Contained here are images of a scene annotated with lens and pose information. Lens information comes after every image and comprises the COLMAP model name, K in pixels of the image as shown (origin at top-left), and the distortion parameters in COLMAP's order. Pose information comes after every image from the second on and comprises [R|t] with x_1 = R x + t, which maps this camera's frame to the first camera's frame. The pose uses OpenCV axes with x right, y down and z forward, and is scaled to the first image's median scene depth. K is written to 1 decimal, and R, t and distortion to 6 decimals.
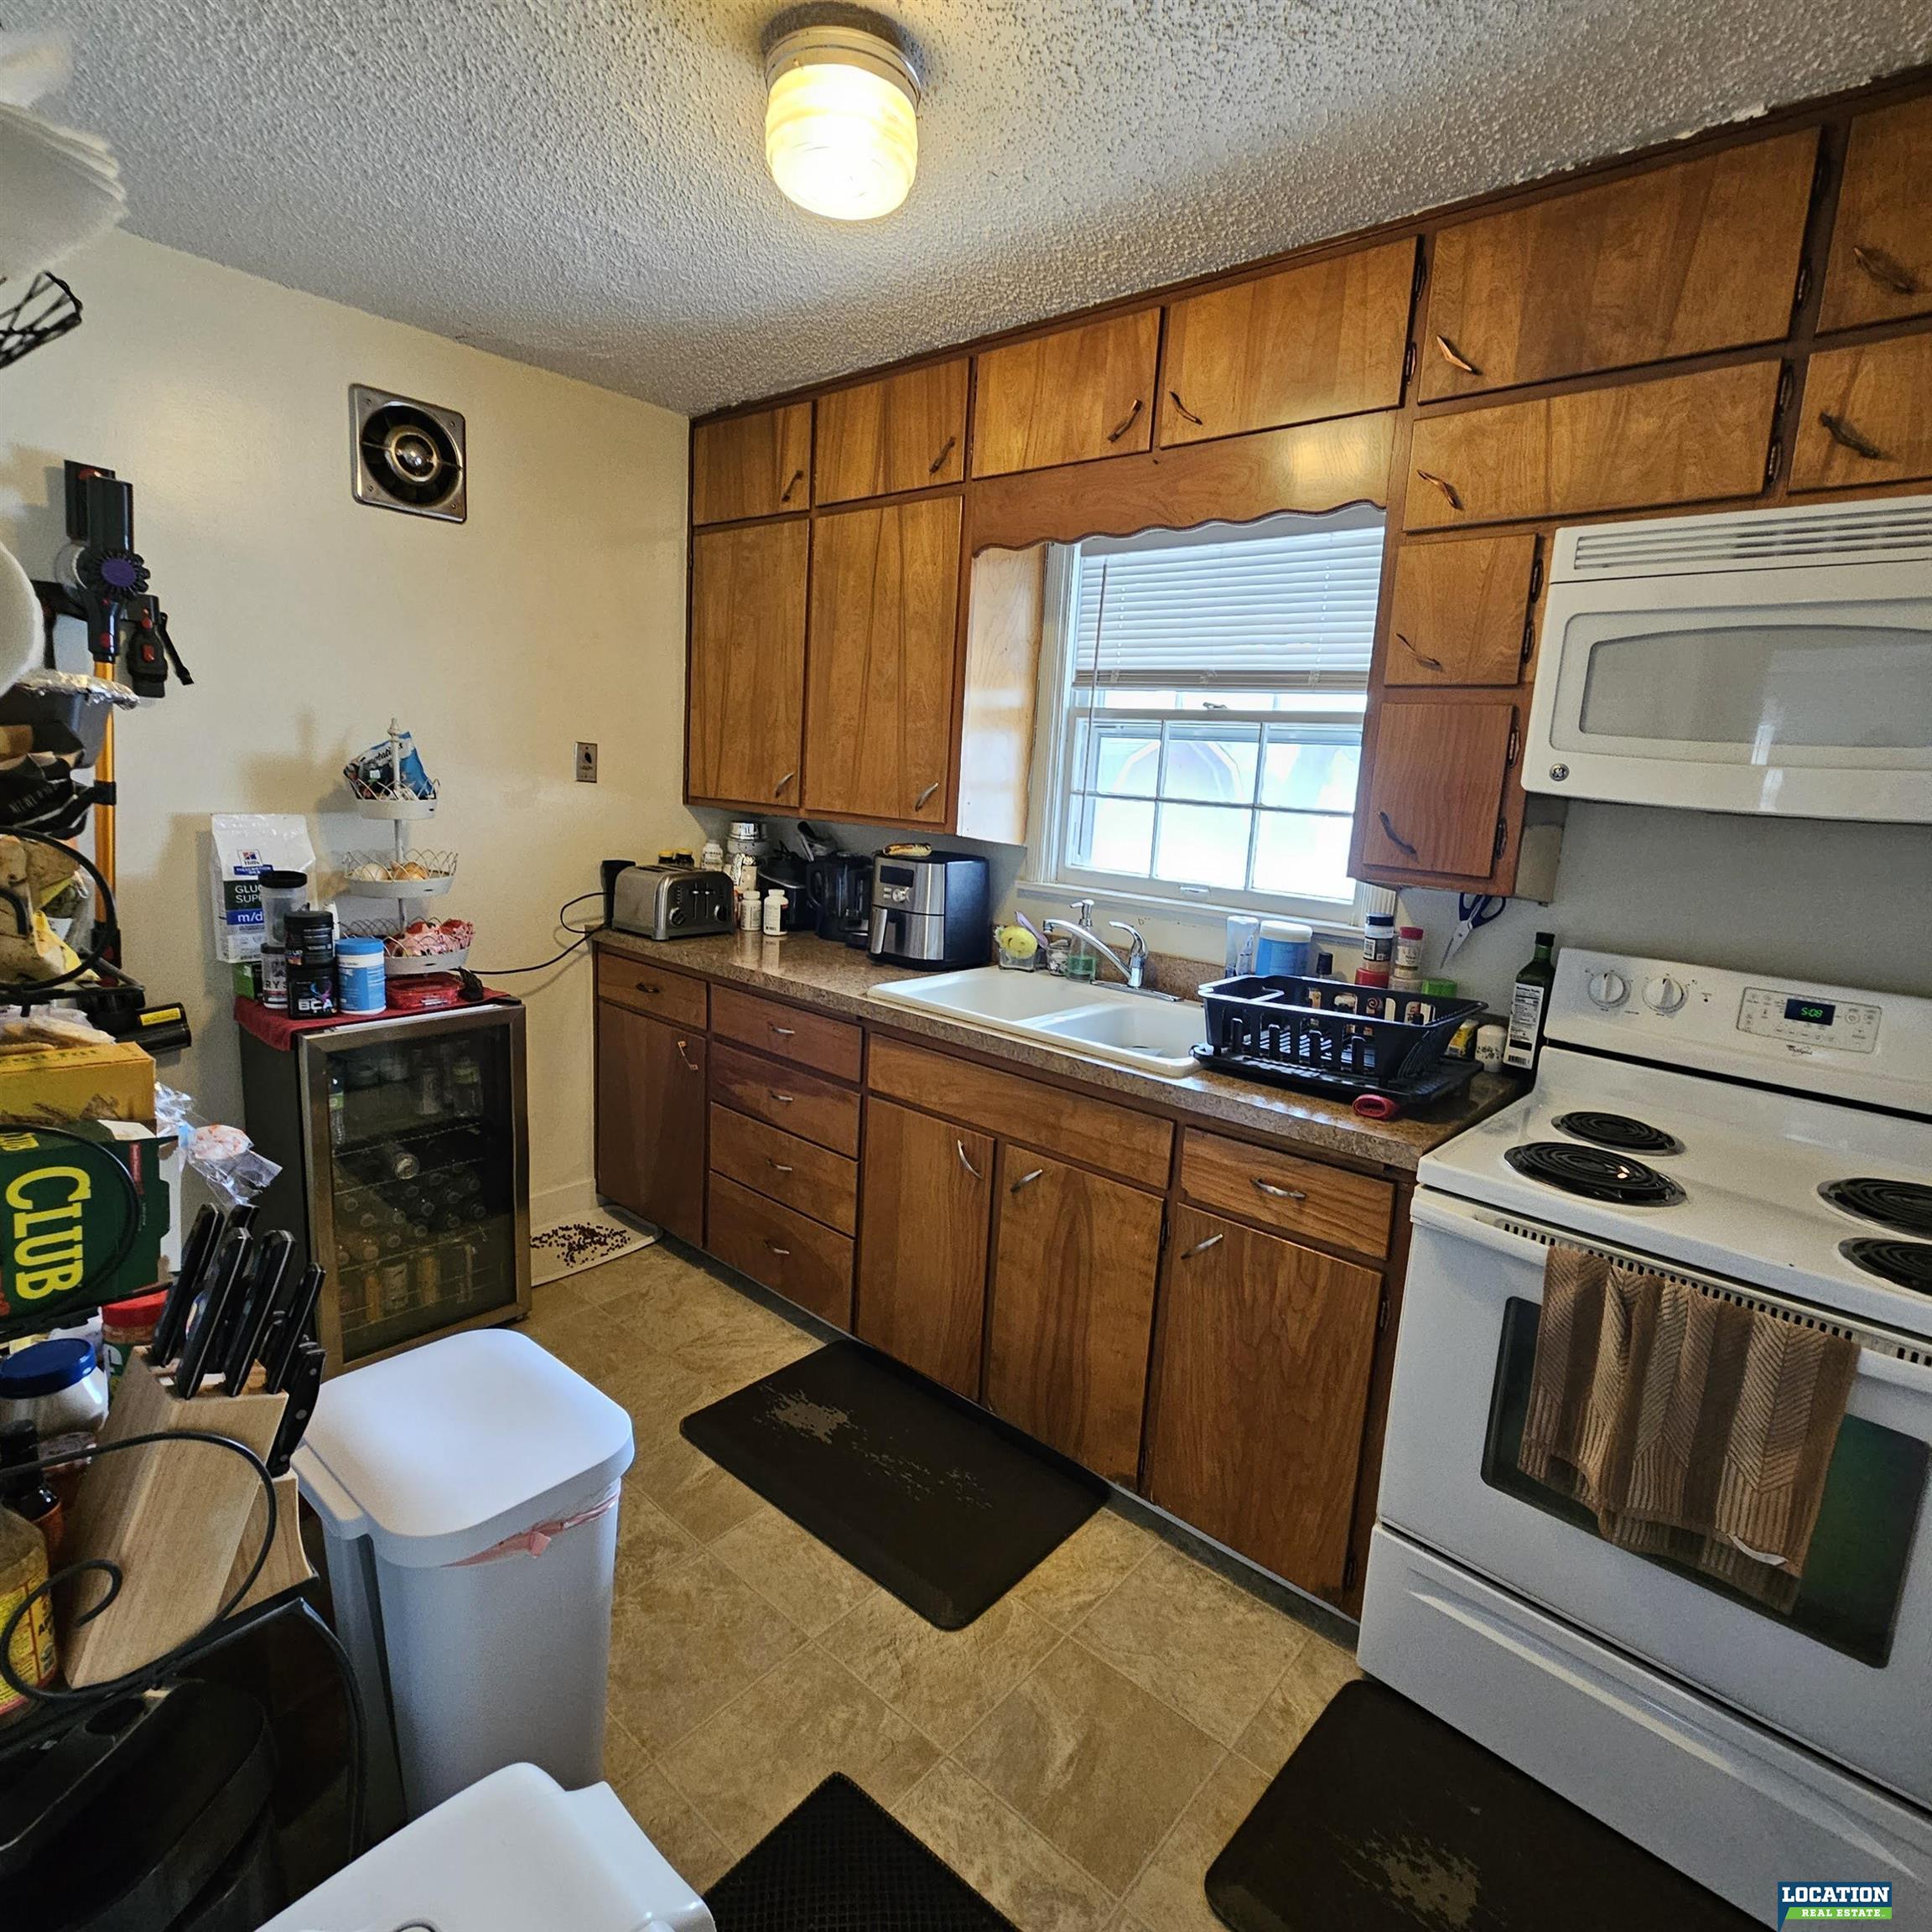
lens RADIAL K [[1056.9, 0, 971.8], [0, 1056.9, 957.1], [0, 0, 1]] dist [0.001697, 0.000659]
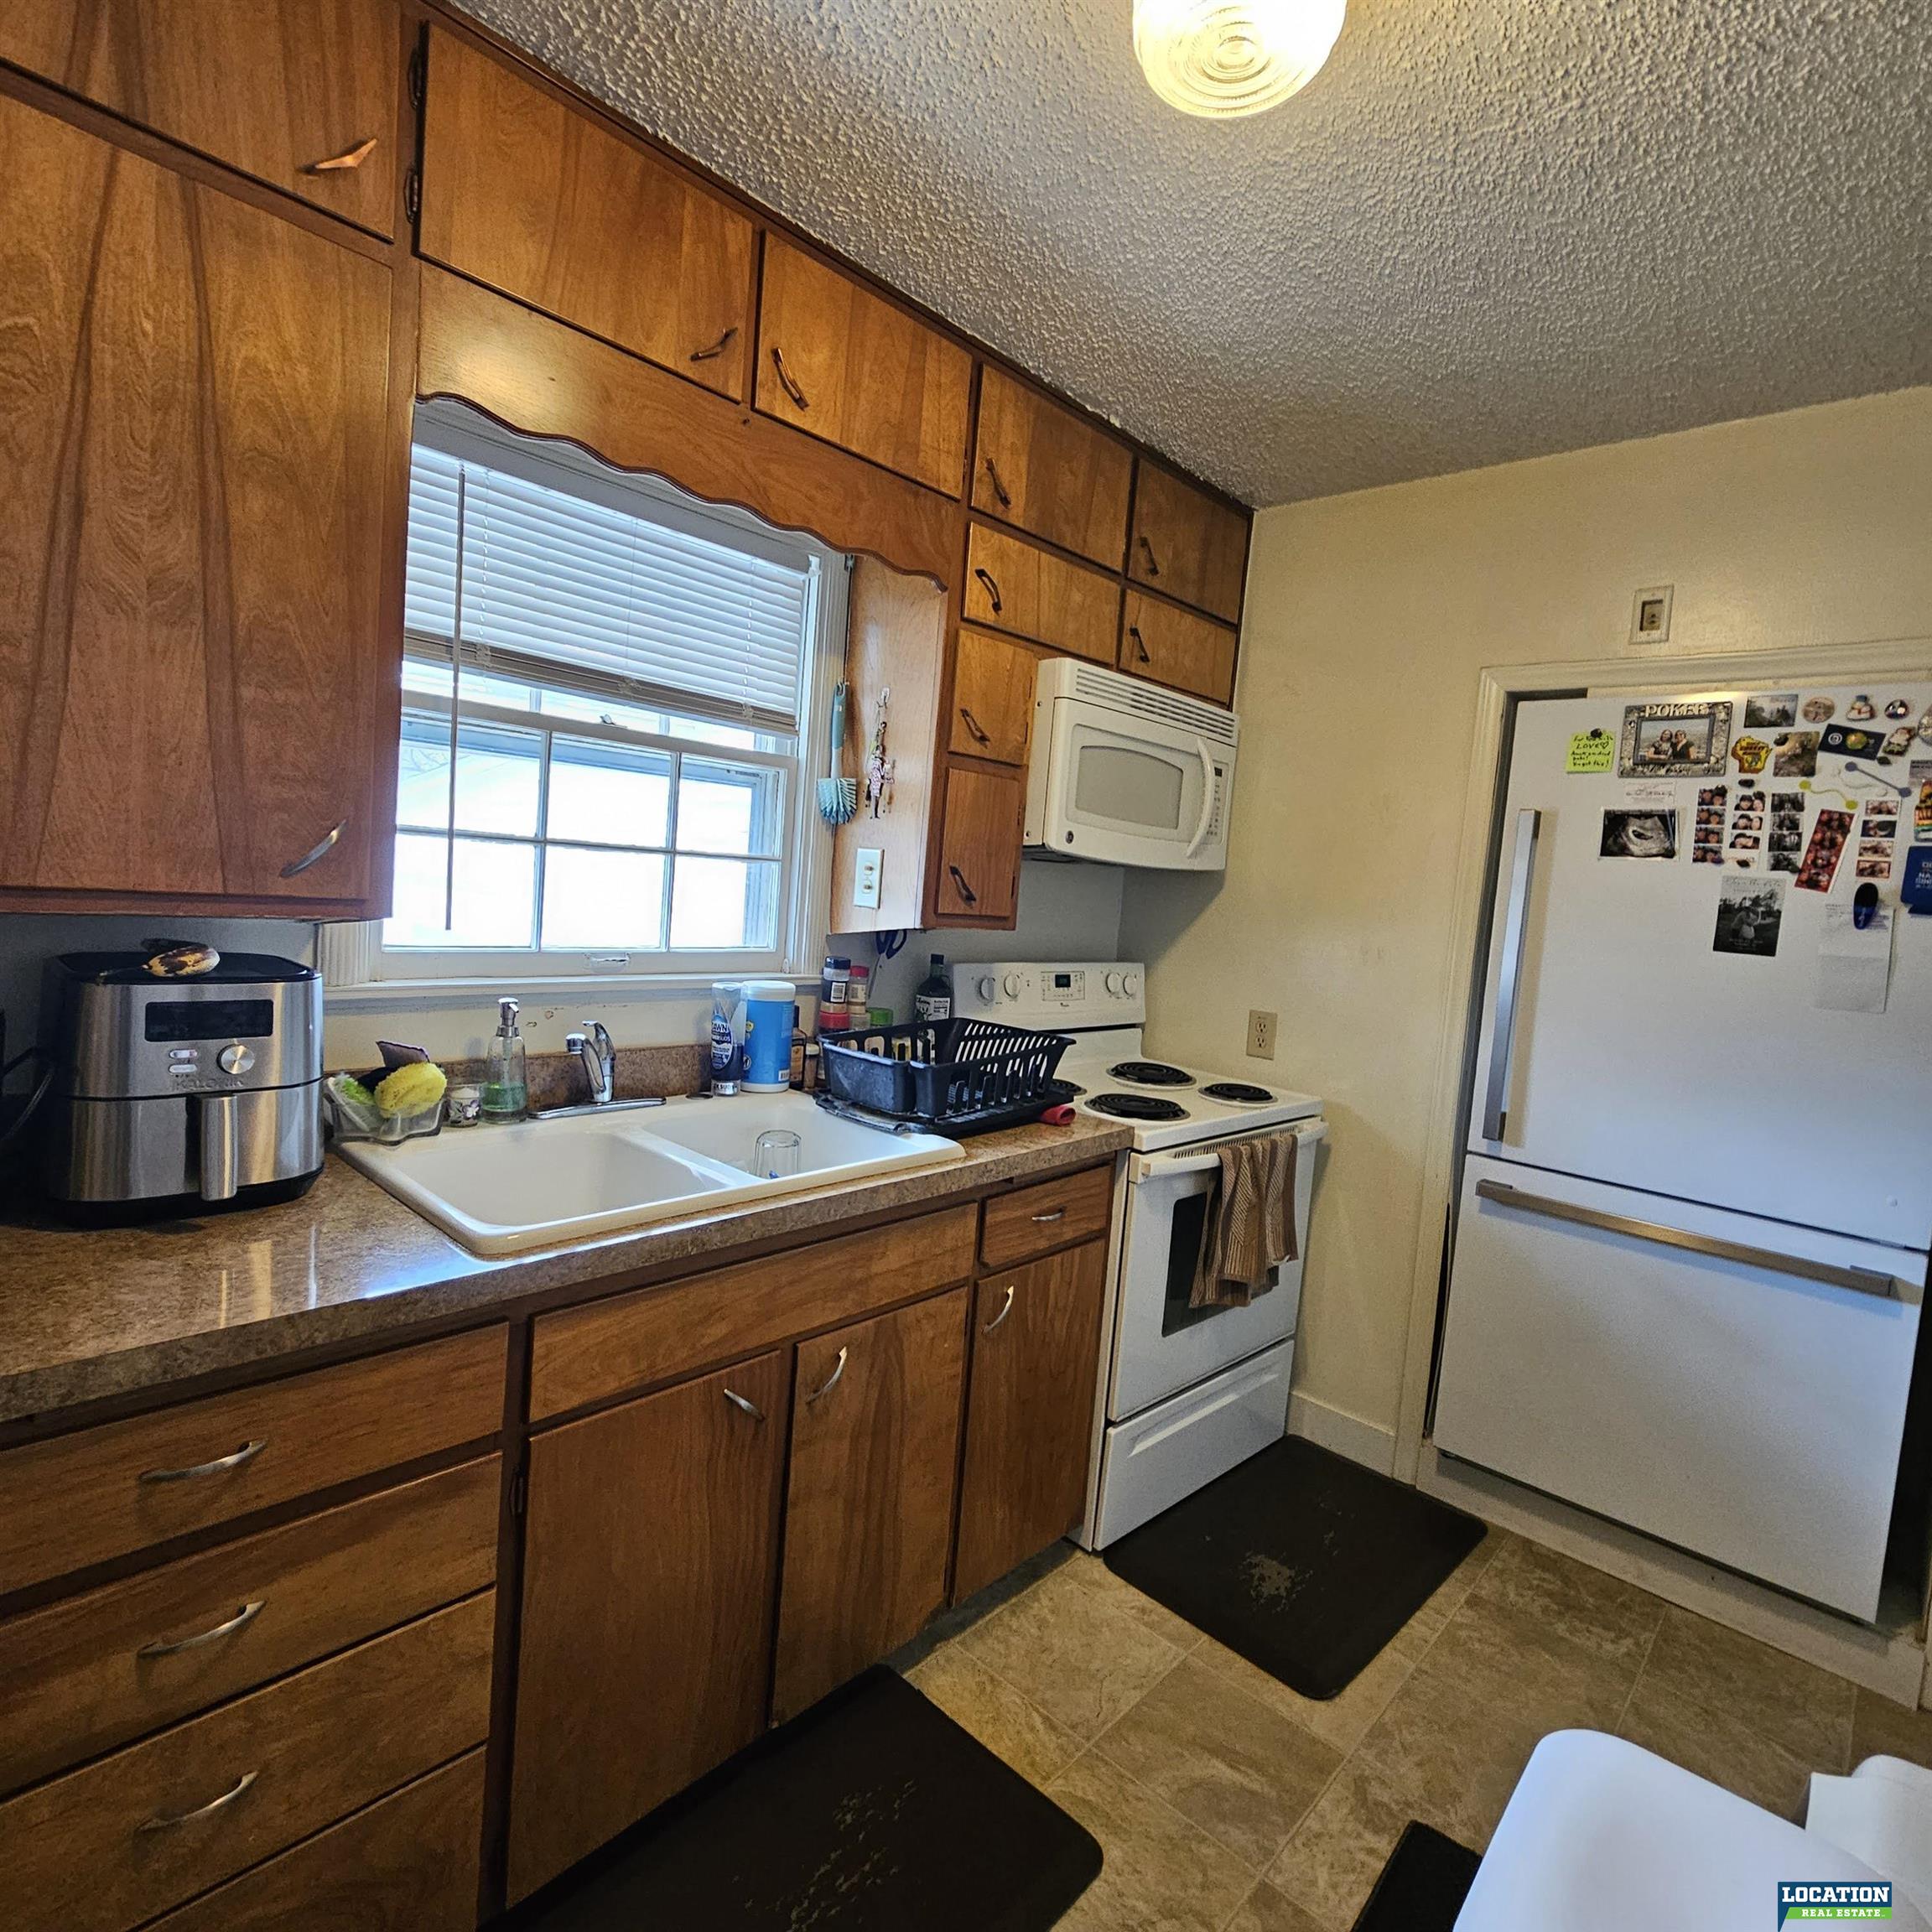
lens RADIAL K [[1056.9, 0, 970.5], [0, 1056.9, 959.9], [0, 0, 1]] dist [0.001697, 0.000659]
pose [[0.040486, -0.136006, 0.989880, -0.715826], [0.101980, 0.986082, 0.131314, -0.182167], [-0.993962, 0.095632, 0.053792, 0.926180]]
